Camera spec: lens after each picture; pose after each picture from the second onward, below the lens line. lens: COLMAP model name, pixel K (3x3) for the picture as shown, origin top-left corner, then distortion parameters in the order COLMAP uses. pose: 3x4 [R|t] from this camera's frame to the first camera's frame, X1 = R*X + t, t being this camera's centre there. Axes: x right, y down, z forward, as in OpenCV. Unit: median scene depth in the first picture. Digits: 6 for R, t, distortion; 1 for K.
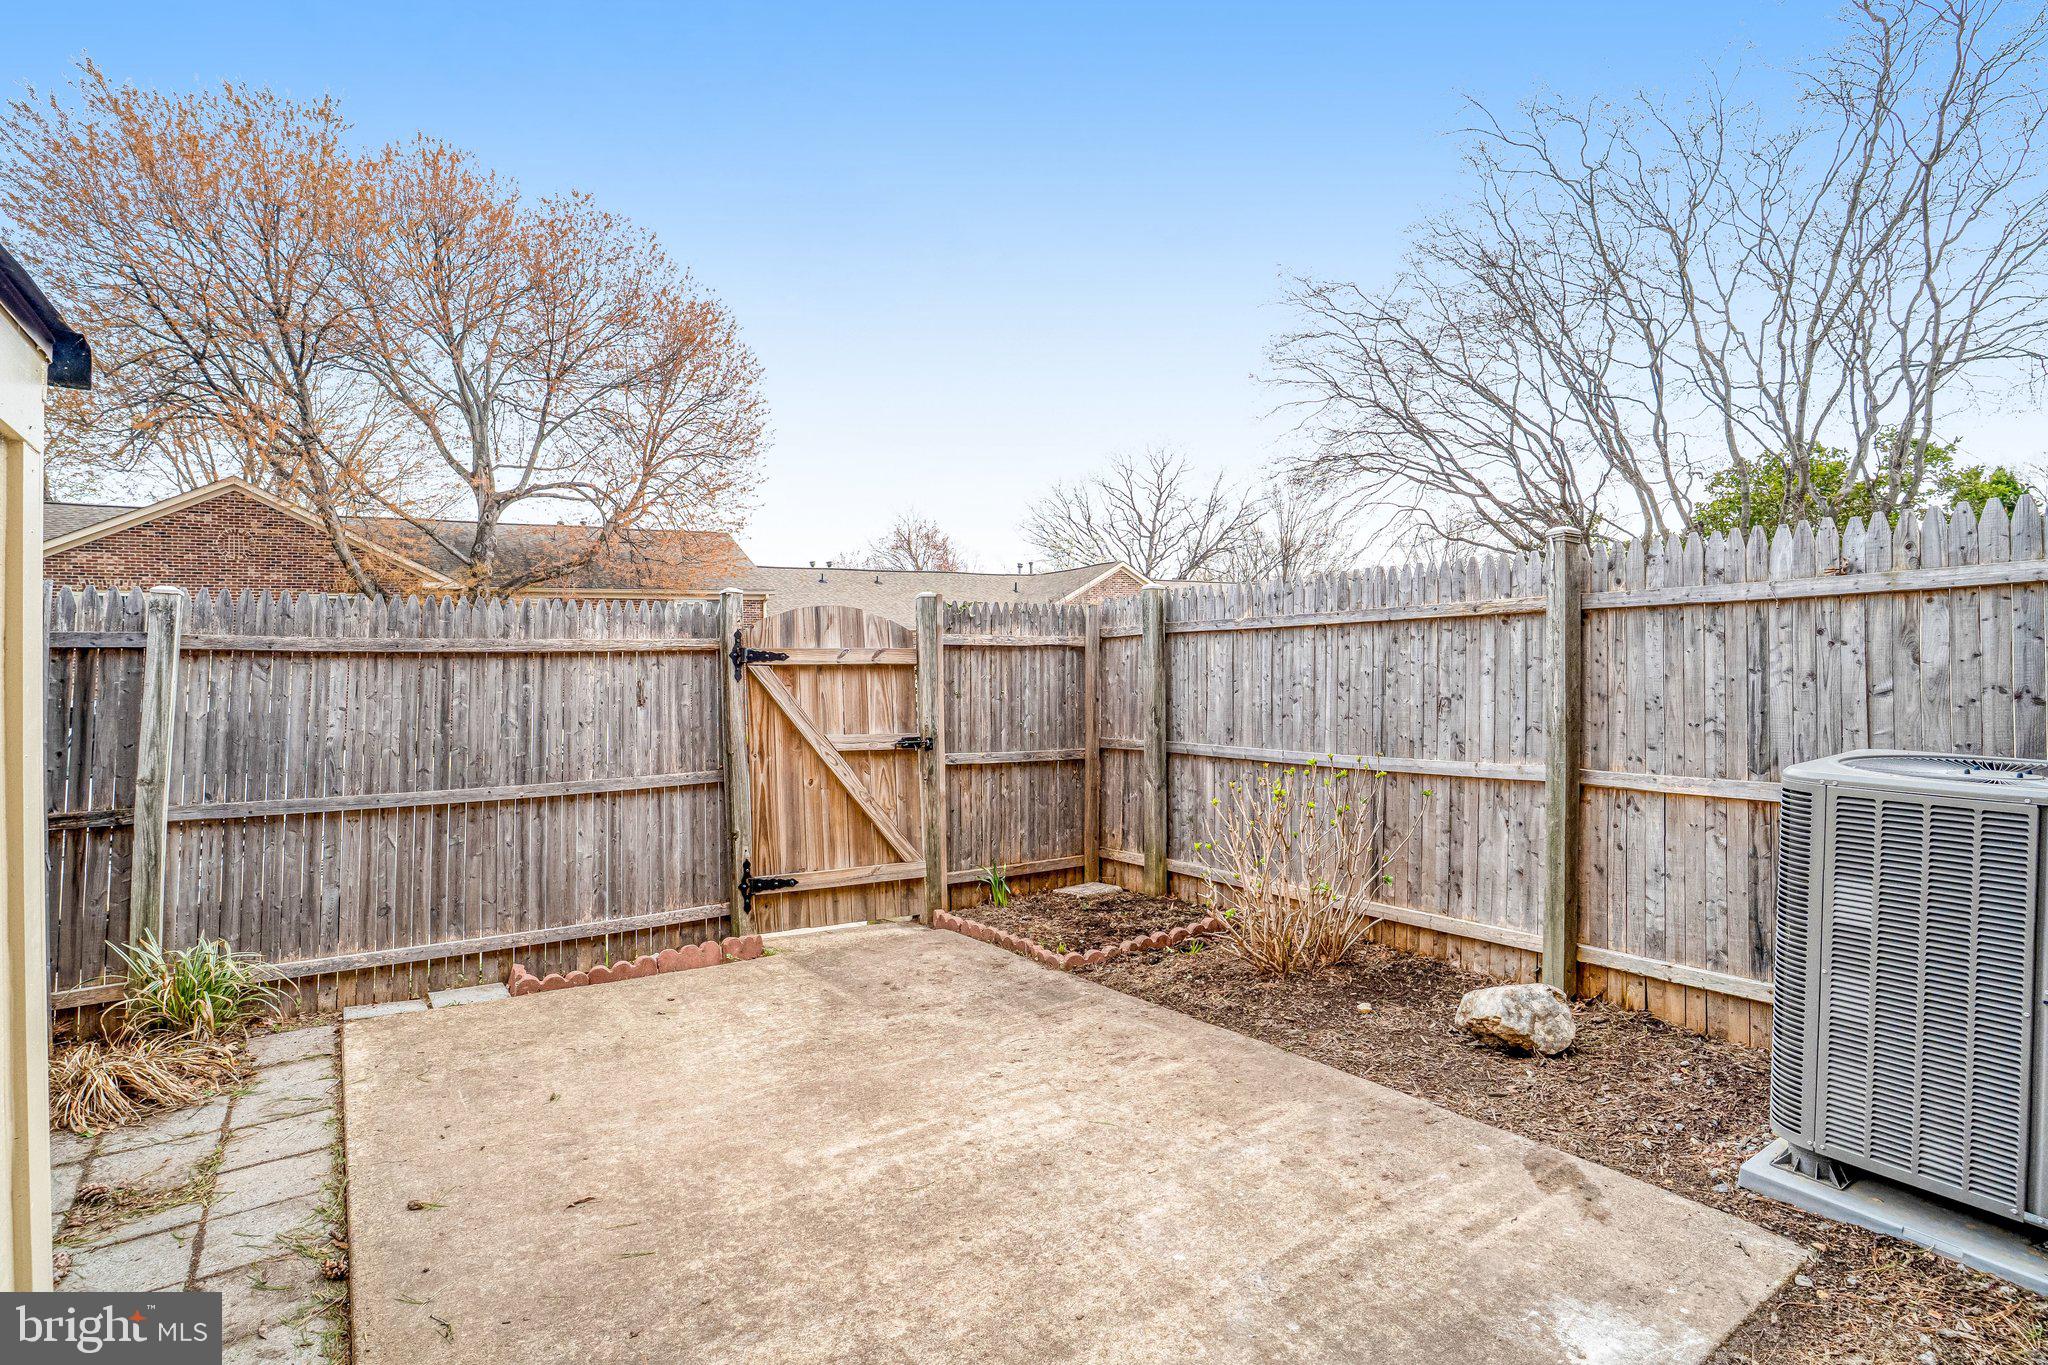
lens RADIAL K [[1017.0, 0, 1010.6], [0, 1017.0, 675.2], [0, 0, 1]] dist [-0.081631, 0.036356]
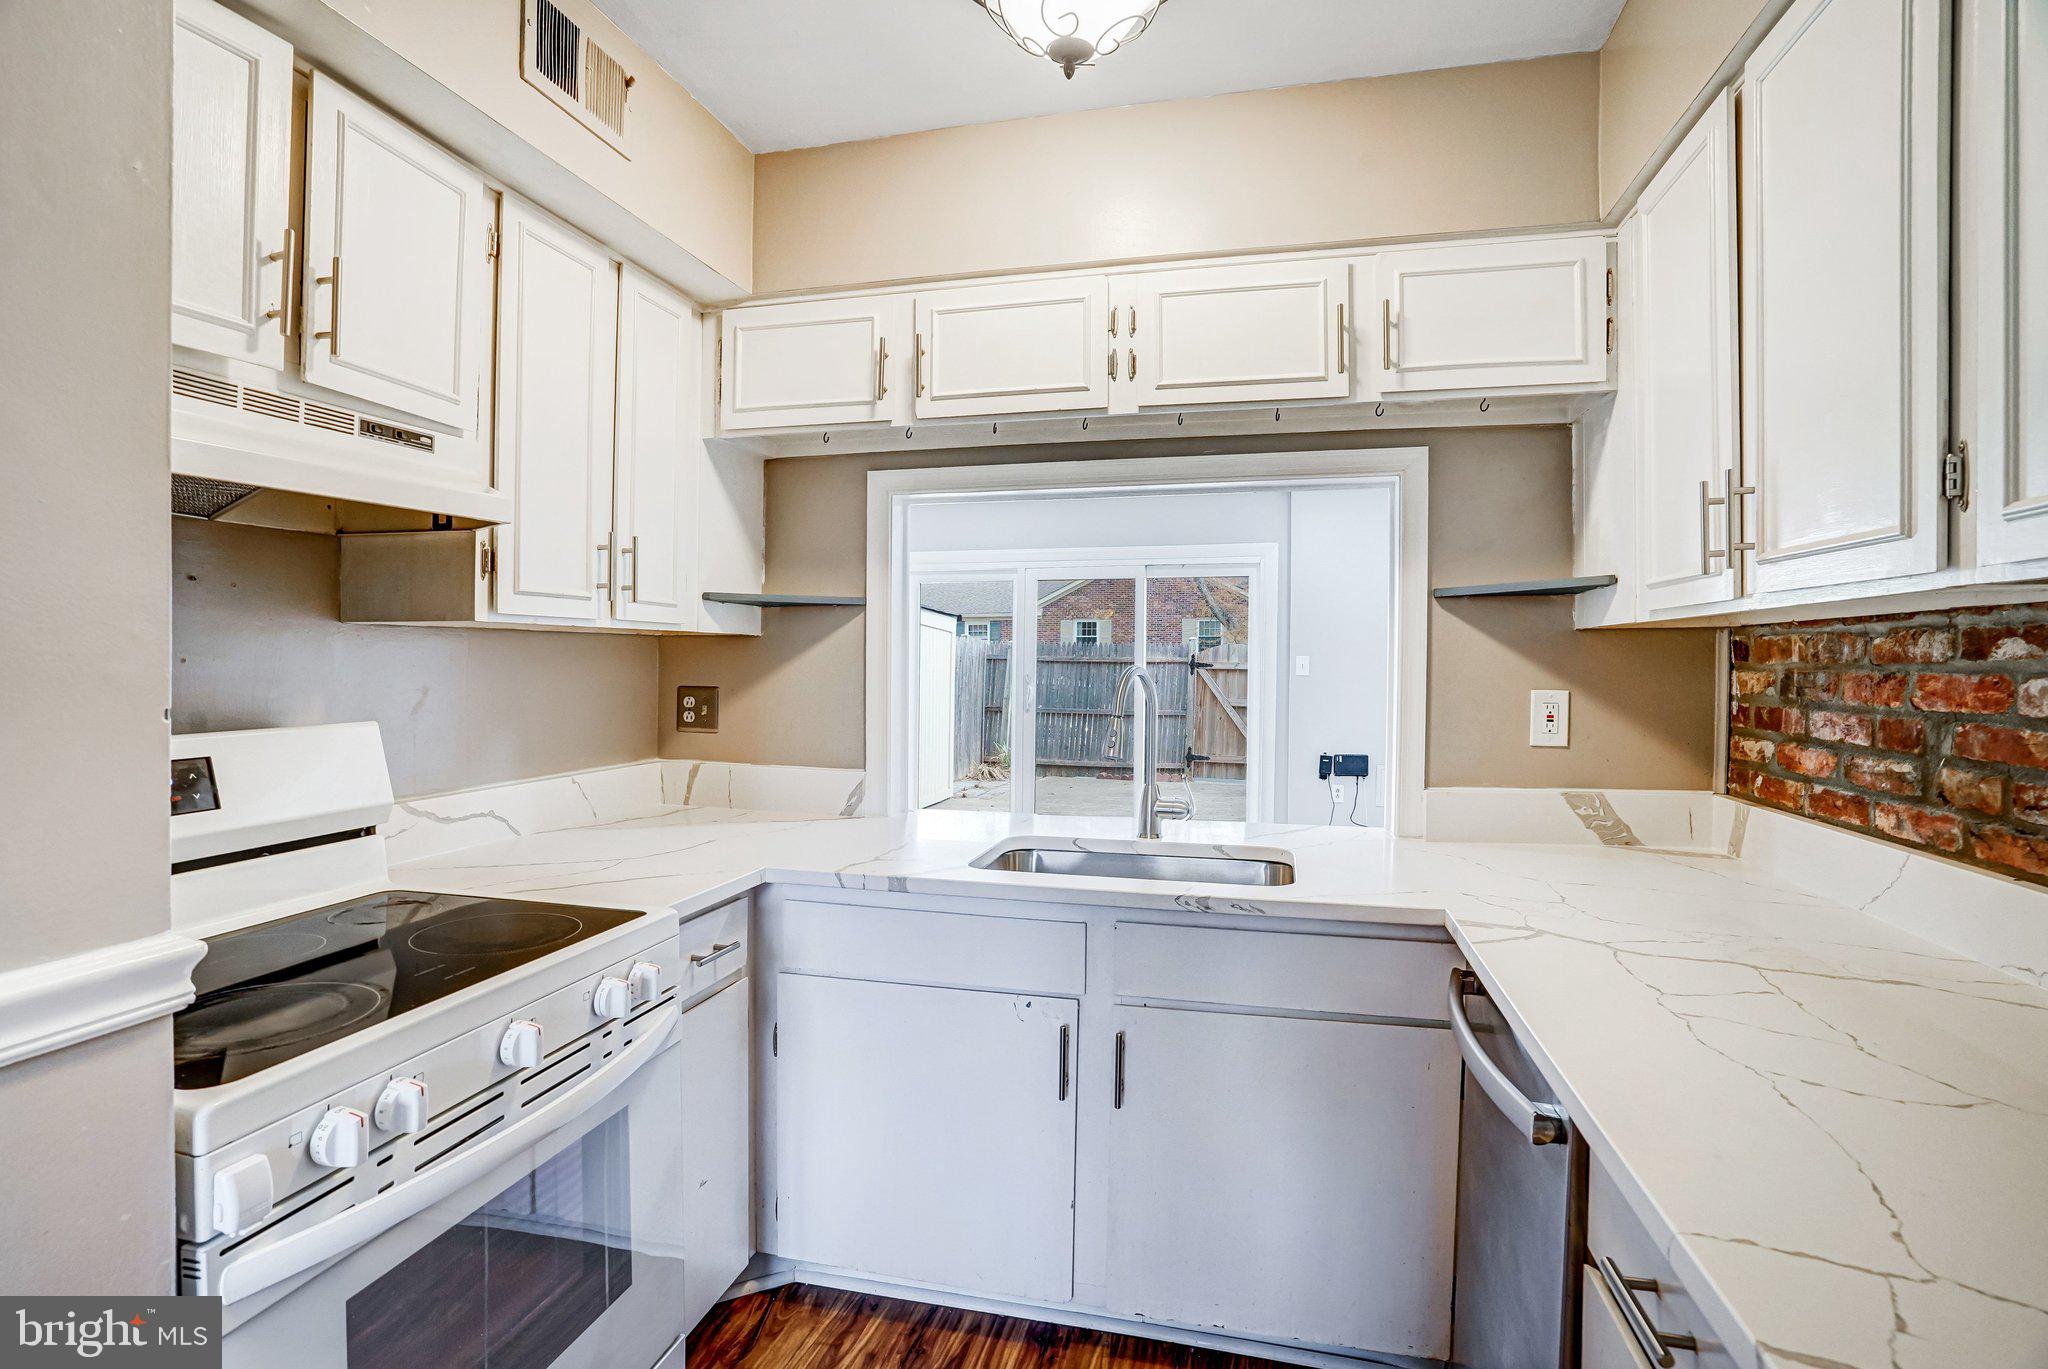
lens RADIAL K [[1017.0, 0, 1010.6], [0, 1017.0, 677.2], [0, 0, 1]] dist [-0.081631, 0.036356]
pose [[0.662122, 0.024504, -0.748996, 1.263812], [-0.030938, 0.999507, 0.005350, 0.011499], [0.748757, 0.019630, 0.662553, -0.954361]]
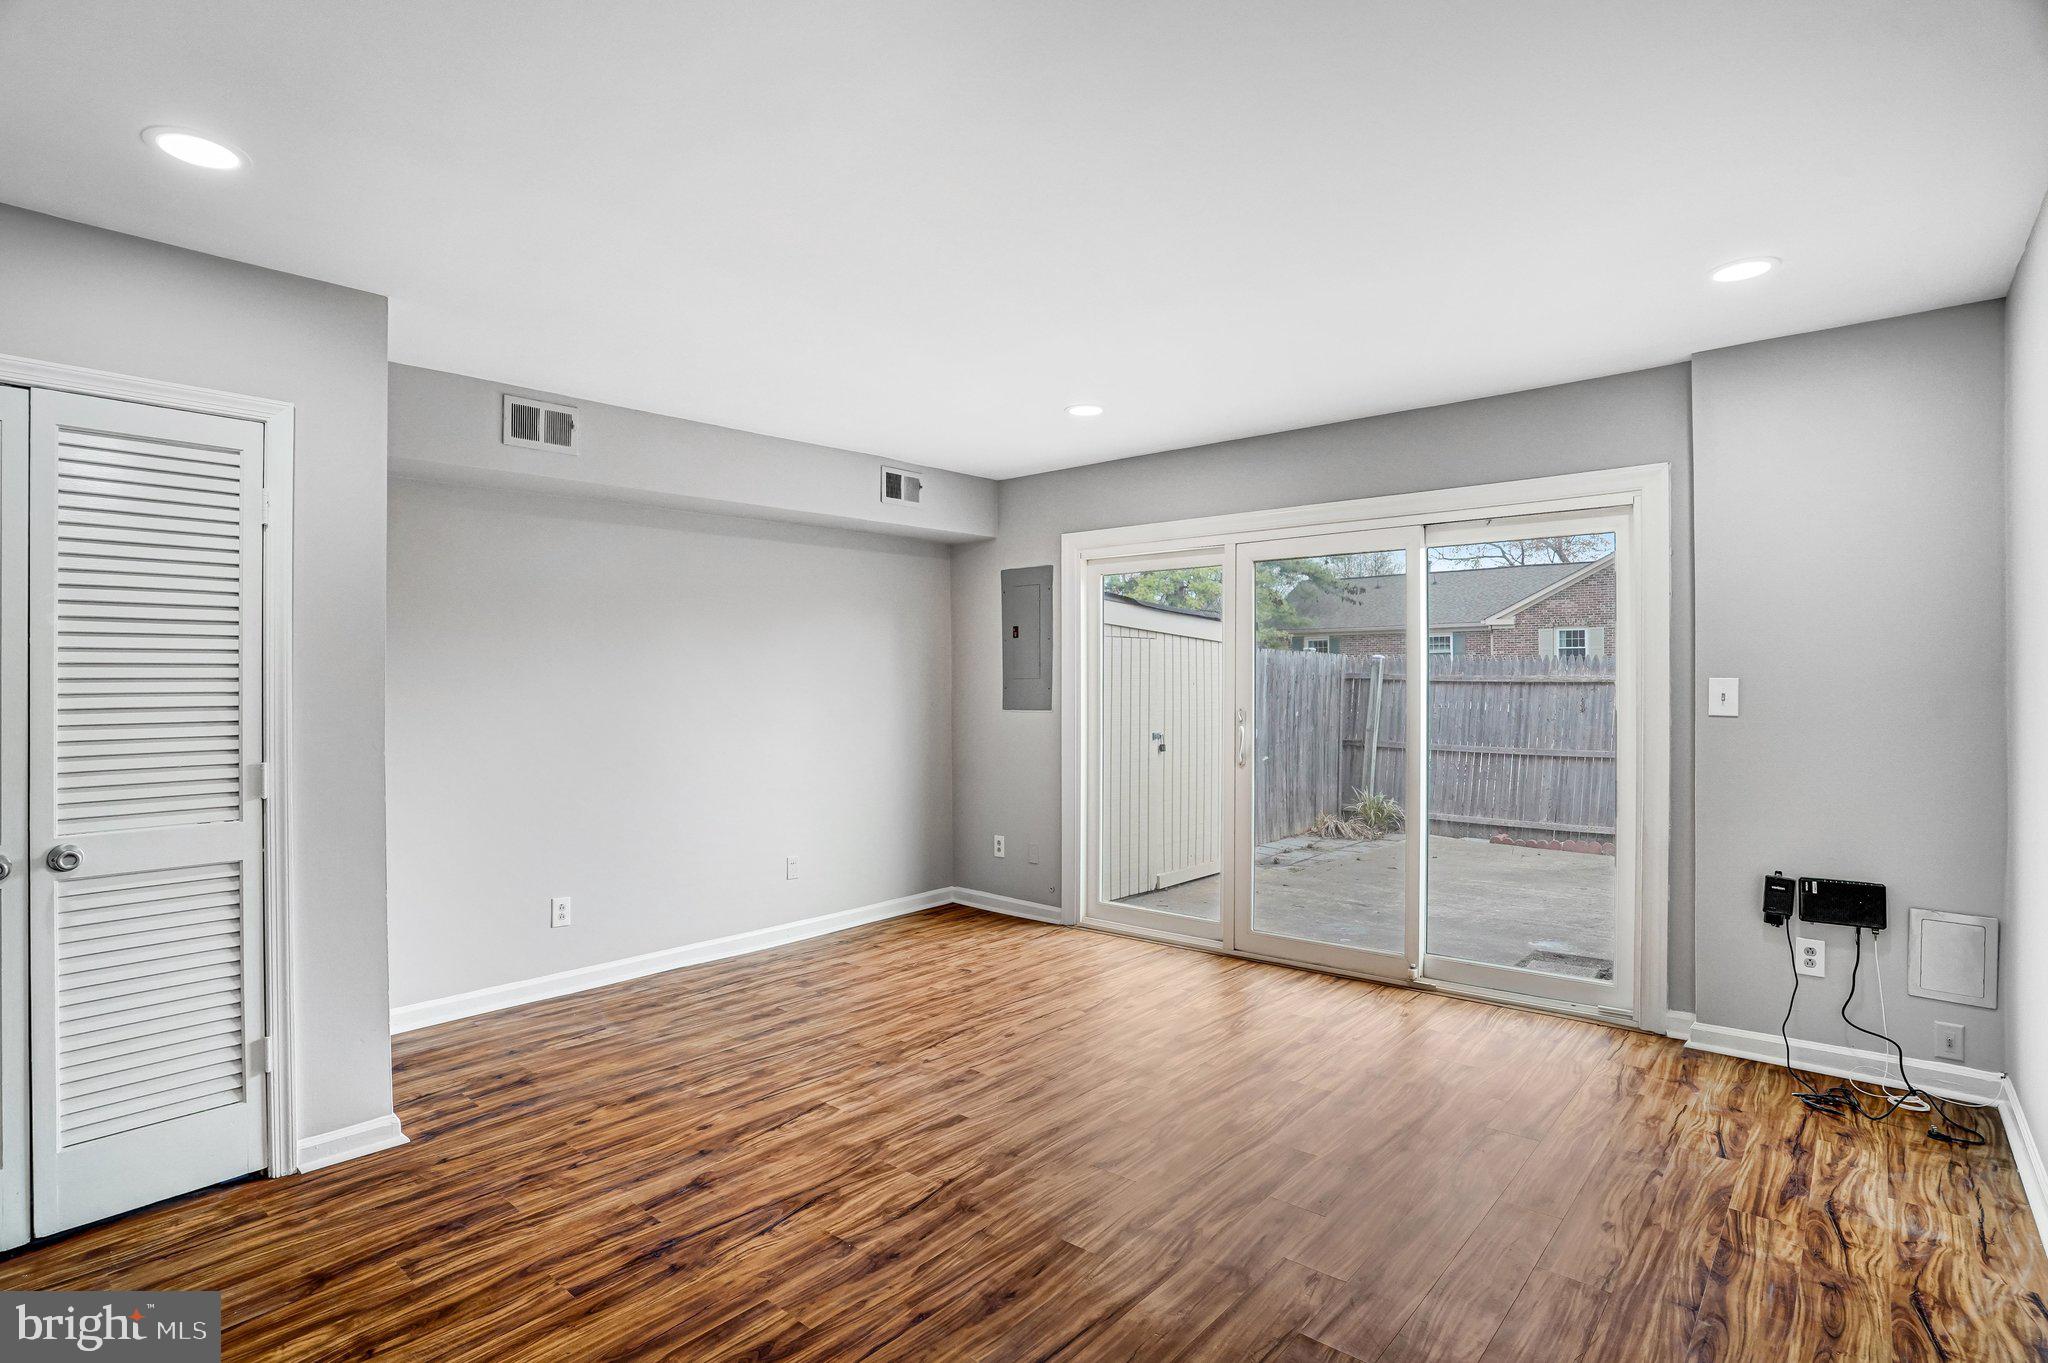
lens RADIAL K [[1017.0, 0, 1010.6], [0, 1017.0, 674.2], [0, 0, 1]] dist [-0.081631, 0.036356]
pose [[0.256419, 0.005251, -0.966551, 1.047790], [-0.025333, 0.999678, -0.001290, -0.008820], [0.966234, 0.024817, 0.256470, -0.446352]]
